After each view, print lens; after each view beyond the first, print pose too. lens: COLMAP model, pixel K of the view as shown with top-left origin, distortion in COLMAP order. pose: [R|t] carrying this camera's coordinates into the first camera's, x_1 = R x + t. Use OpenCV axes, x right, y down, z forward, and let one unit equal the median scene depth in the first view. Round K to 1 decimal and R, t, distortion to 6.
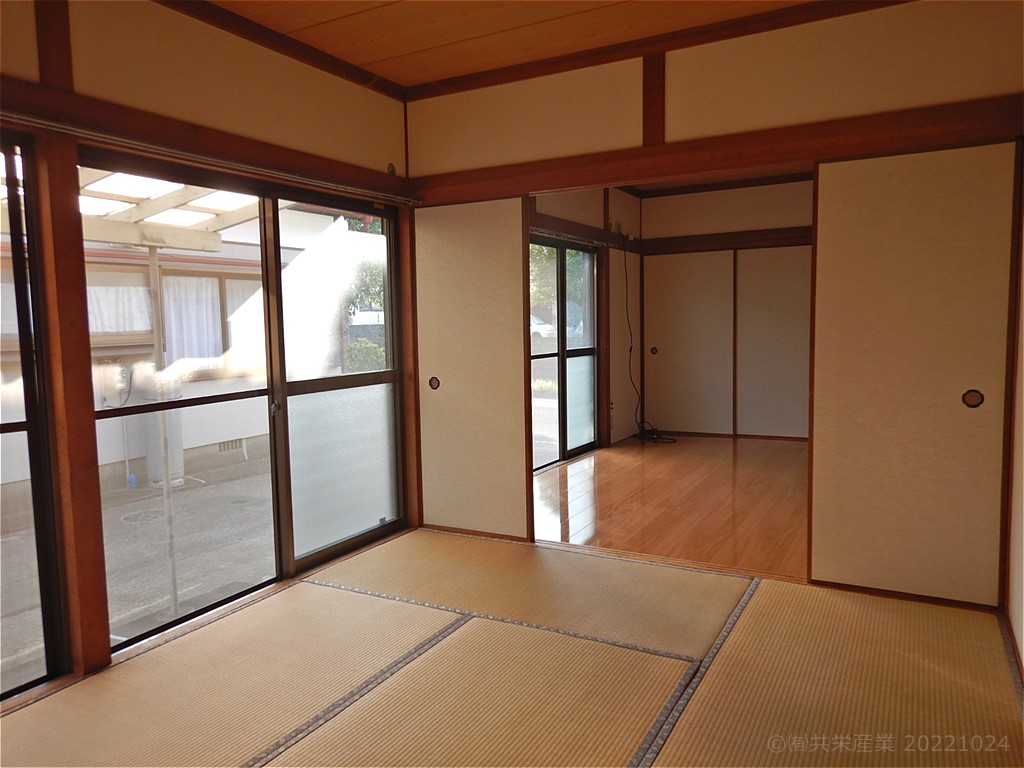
lens RADIAL K [[731.1, 0, 516.5], [0, 731.1, 383.0], [0, 0, 1]] dist [0.001970, 0.002495]
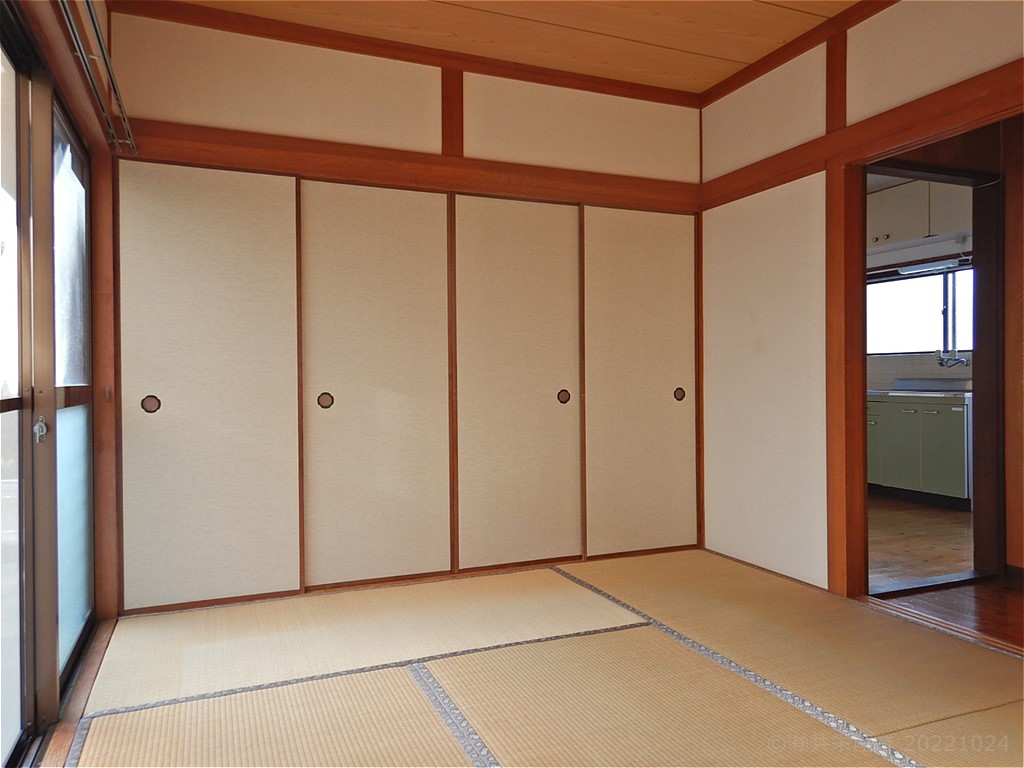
lens RADIAL K [[732.5, 0, 514.8], [0, 732.5, 382.9], [0, 0, 1]] dist [0.008709, -0.000134]
pose [[0.619973, 0.009969, 0.784560, -0.547402], [0.062664, 0.996096, -0.062175, 0.056106], [-0.782117, 0.087710, 0.616928, 0.329006]]
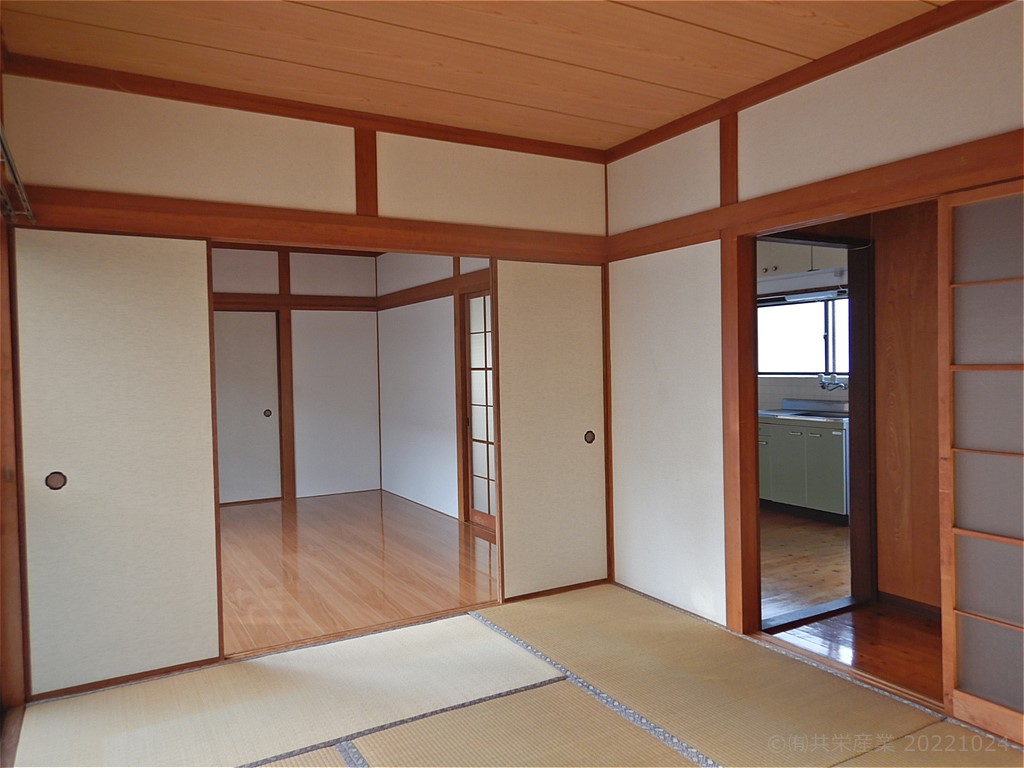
lens RADIAL K [[731.1, 0, 516.5], [0, 731.1, 383.0], [0, 0, 1]] dist [0.001970, 0.002495]
pose [[0.514789, -0.010491, 0.857253, -0.578082], [0.083947, 0.995737, -0.038226, -0.035013], [-0.853197, 0.091642, 0.513475, 0.314135]]
